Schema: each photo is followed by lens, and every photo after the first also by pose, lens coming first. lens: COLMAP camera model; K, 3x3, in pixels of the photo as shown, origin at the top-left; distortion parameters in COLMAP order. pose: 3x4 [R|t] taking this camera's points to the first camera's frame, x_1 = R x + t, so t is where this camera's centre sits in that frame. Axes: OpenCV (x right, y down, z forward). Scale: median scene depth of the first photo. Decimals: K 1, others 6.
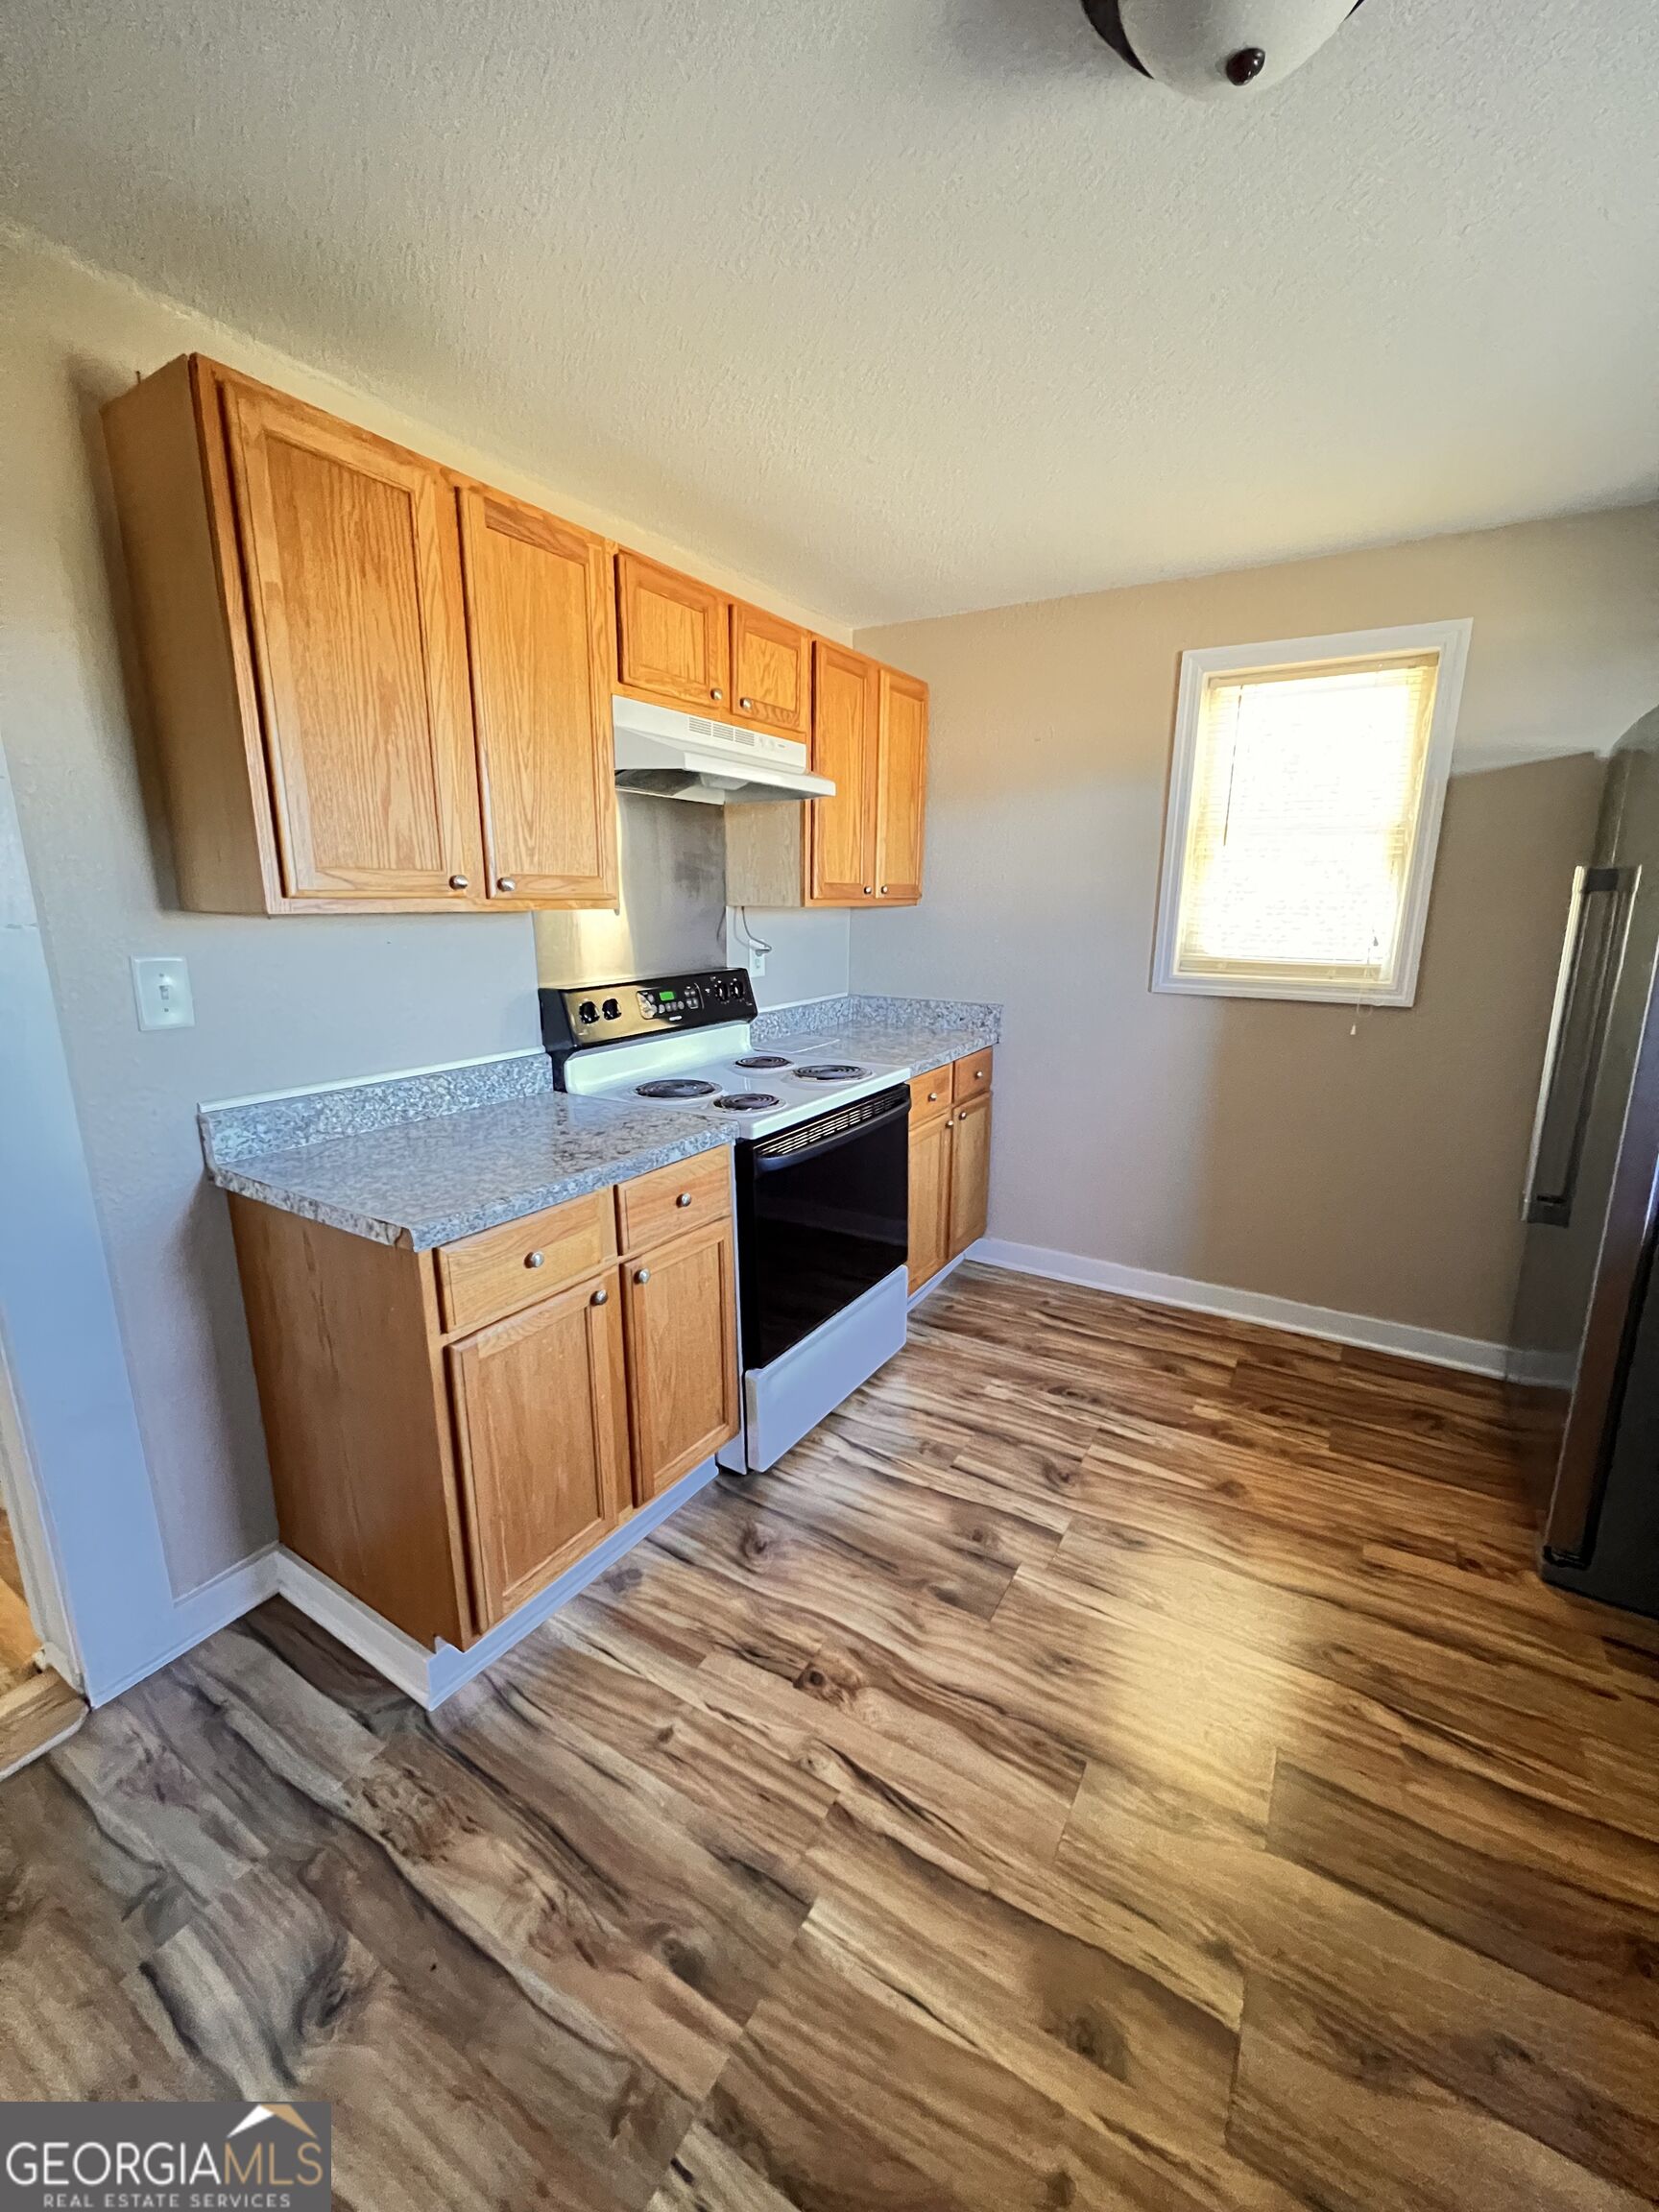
lens RADIAL K [[885.0, 0, 827.9], [0, 885.0, 1099.4], [0, 0, 1]] dist [-0.005292, 0.001421]
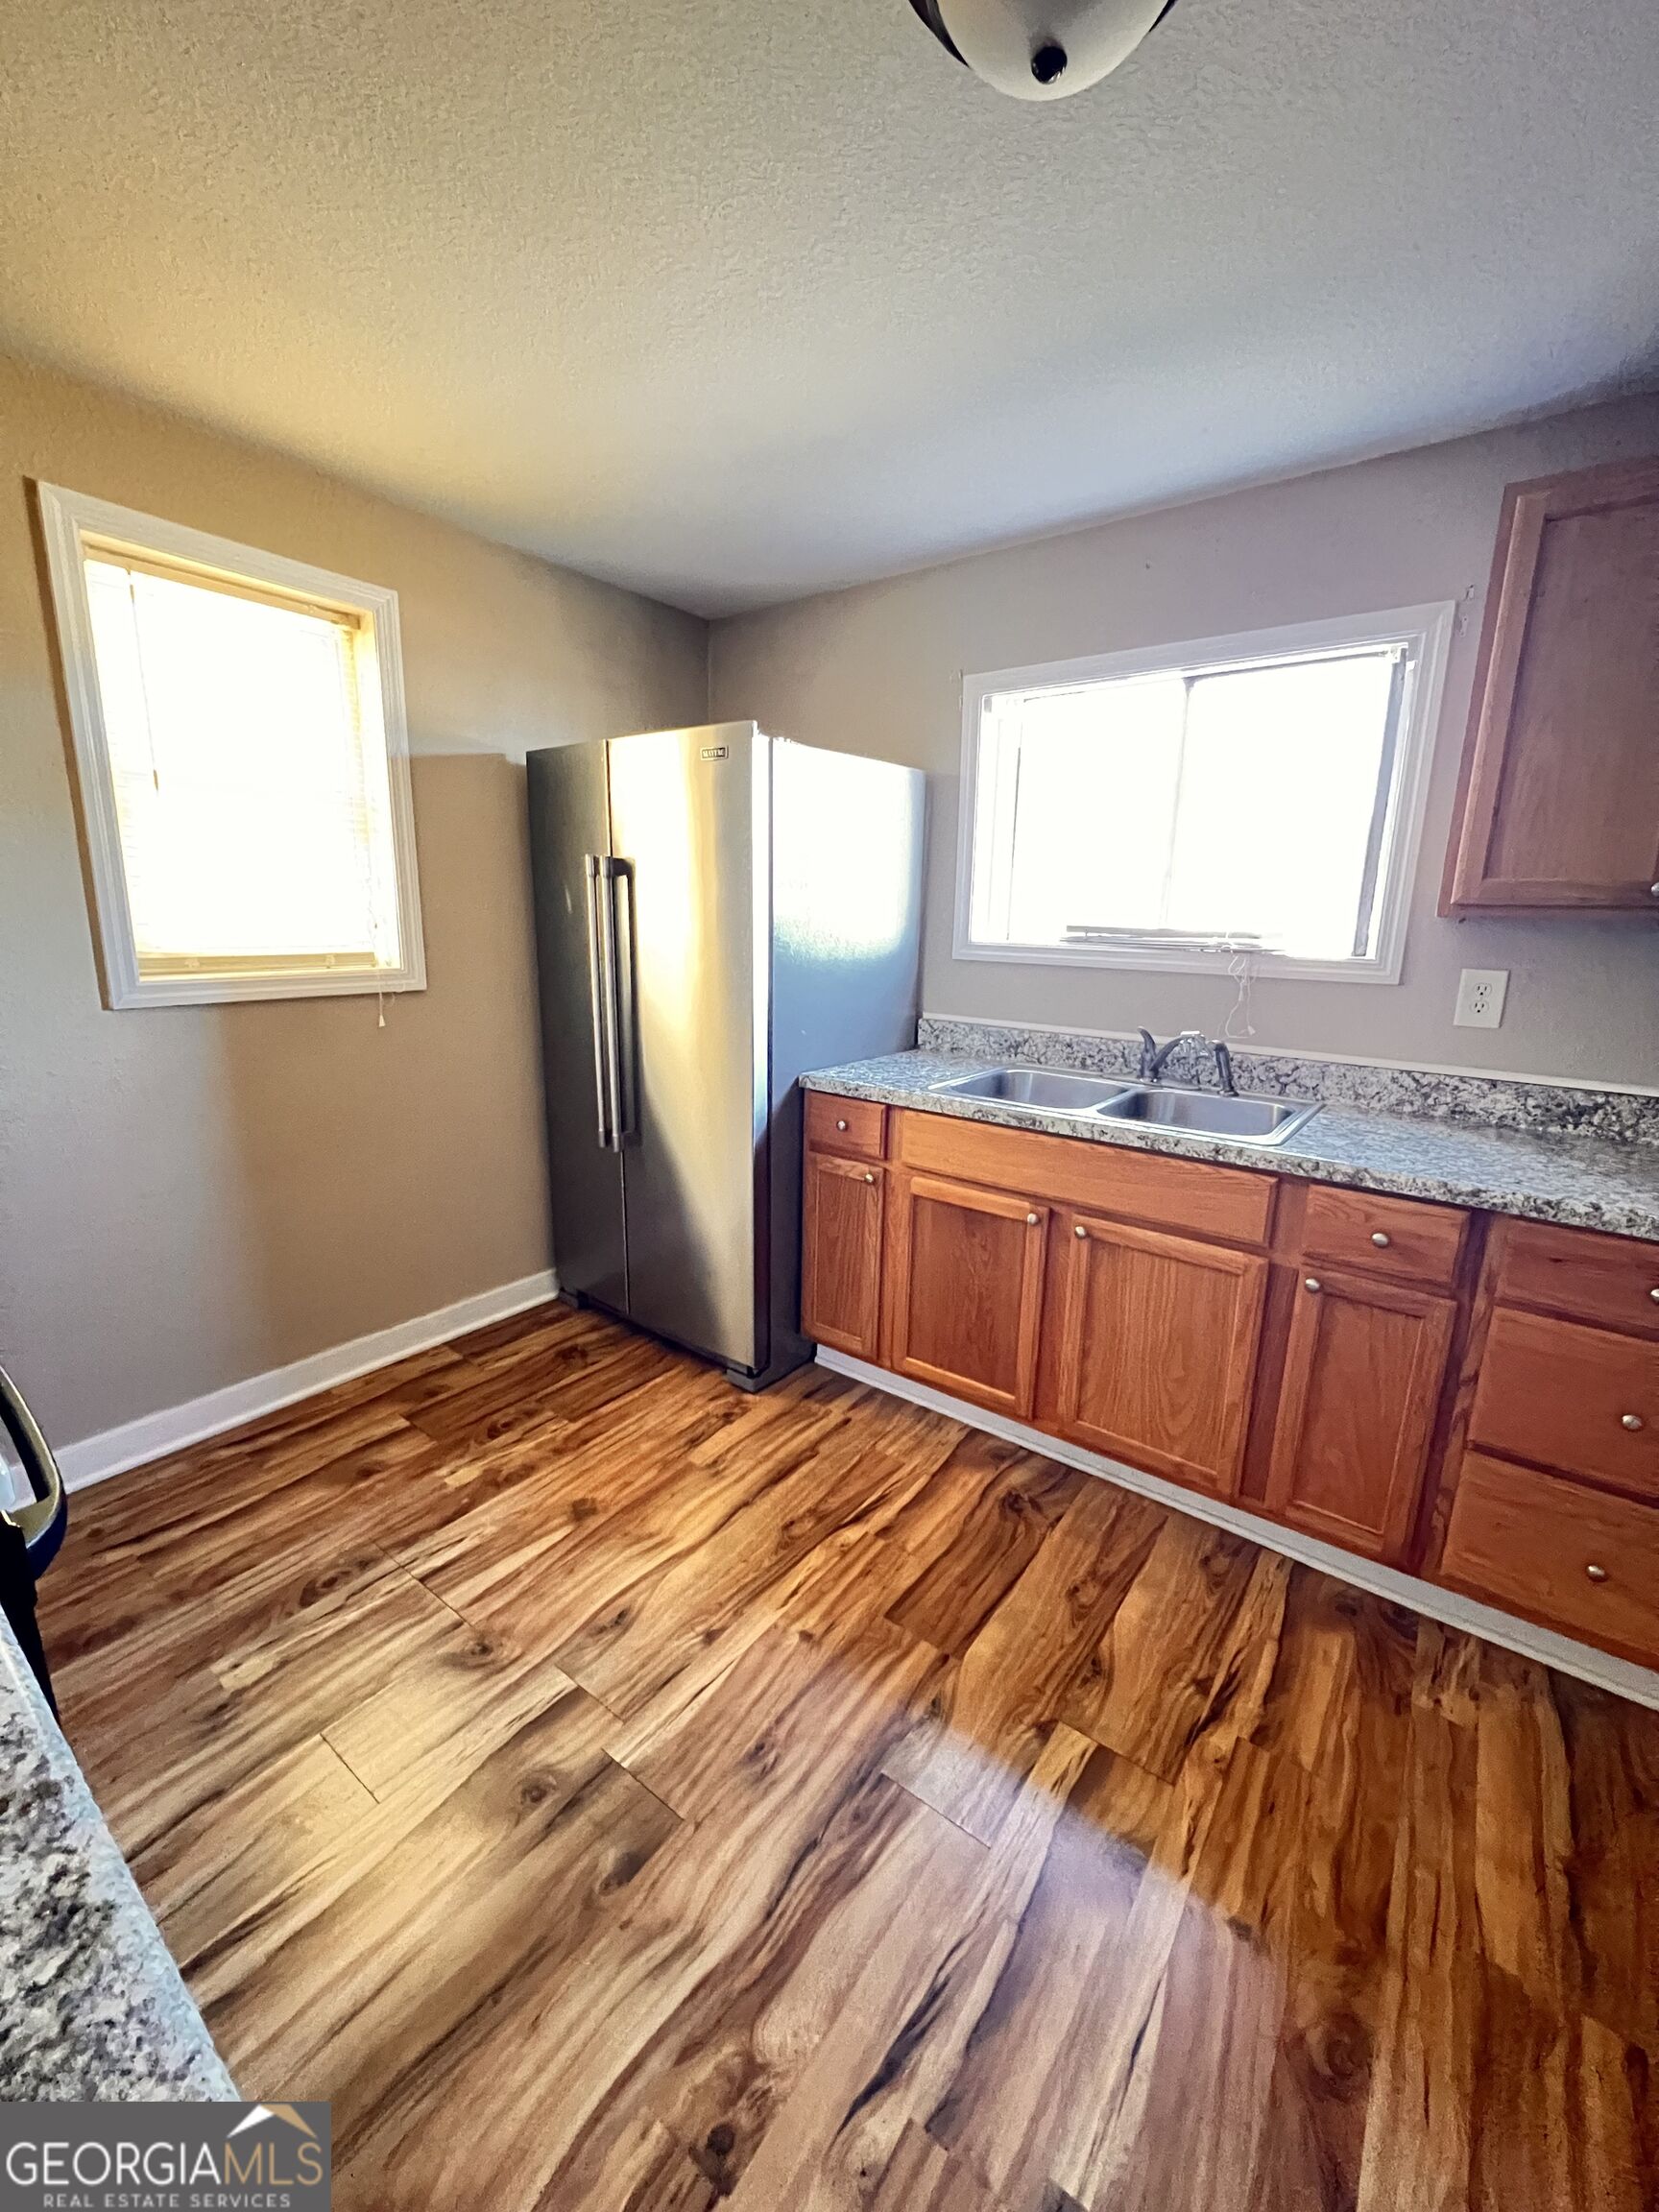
lens RADIAL K [[885.0, 0, 828.9], [0, 885.0, 1101.7], [0, 0, 1]] dist [-0.005292, 0.001421]
pose [[0.089557, -0.218861, 0.971638, -0.382338], [0.198916, 0.959834, 0.197868, -0.122604], [-0.975916, 0.175554, 0.129495, 0.623467]]
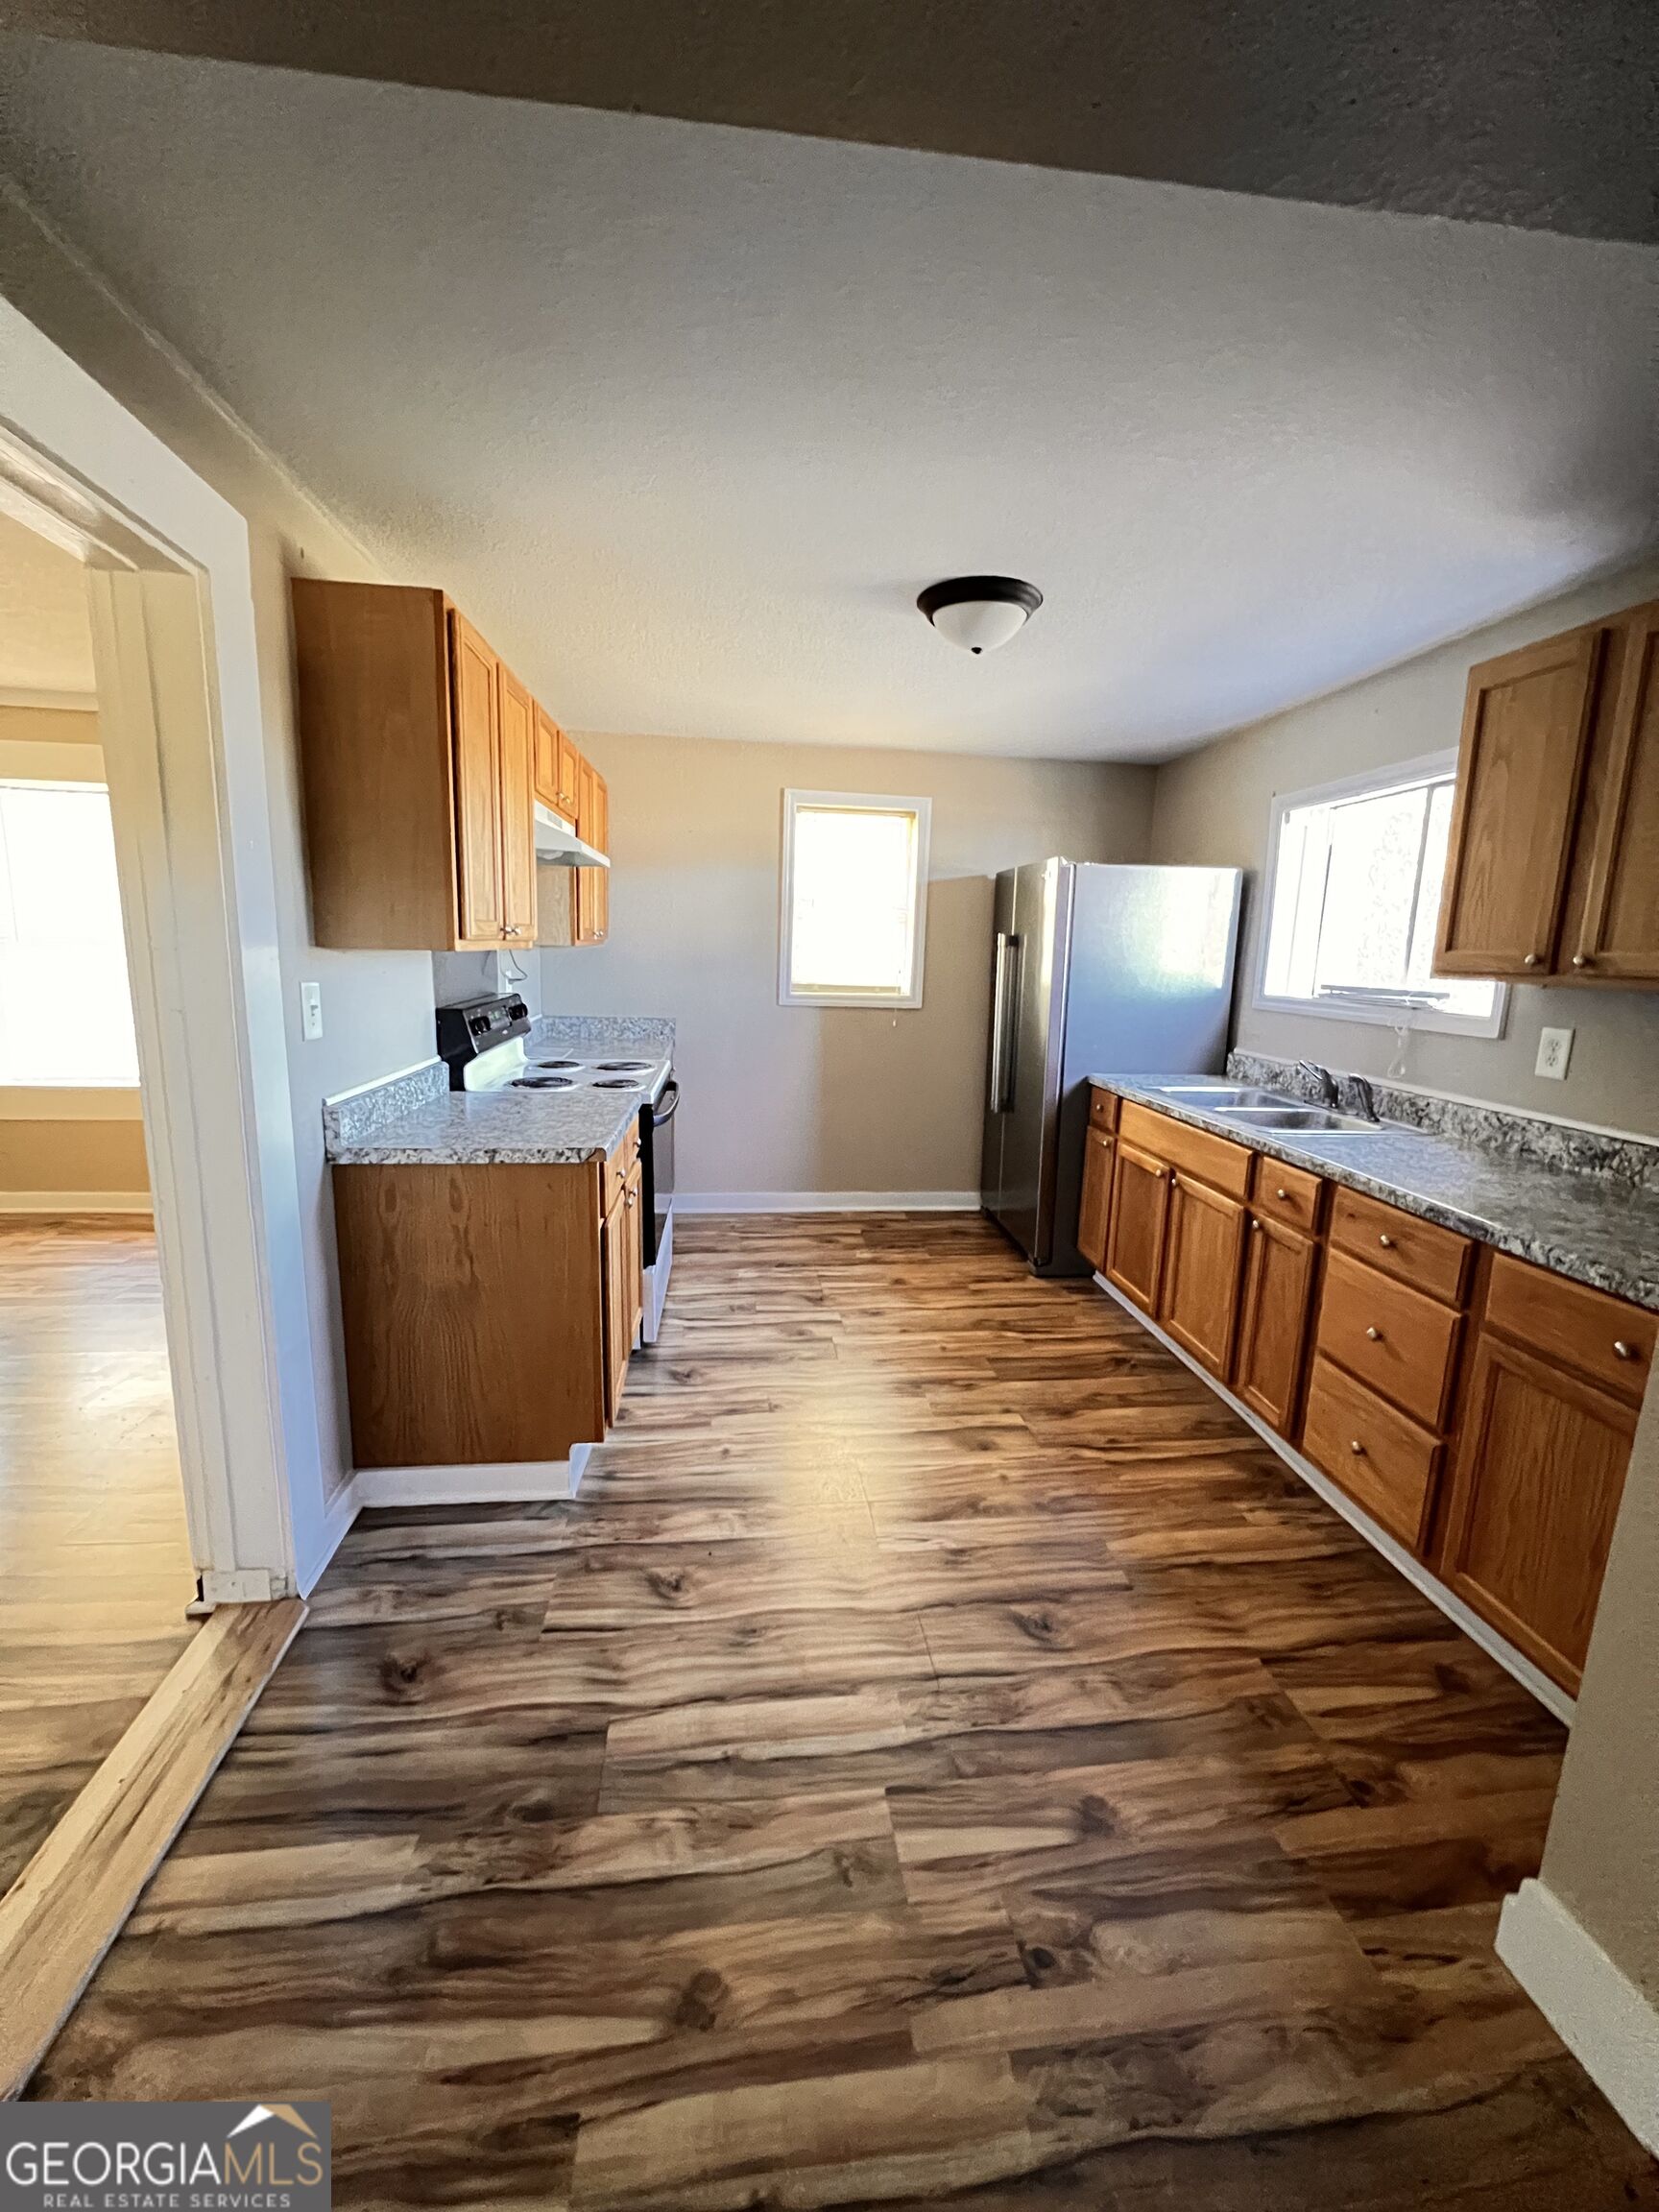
lens RADIAL K [[885.0, 0, 829.5], [0, 885.0, 1099.6], [0, 0, 1]] dist [-0.005292, 0.001421]
pose [[0.785365, -0.089539, 0.612523, -0.790661], [0.112090, 0.993697, 0.001539, 0.072841], [-0.608800, 0.067449, 0.790451, -0.370451]]
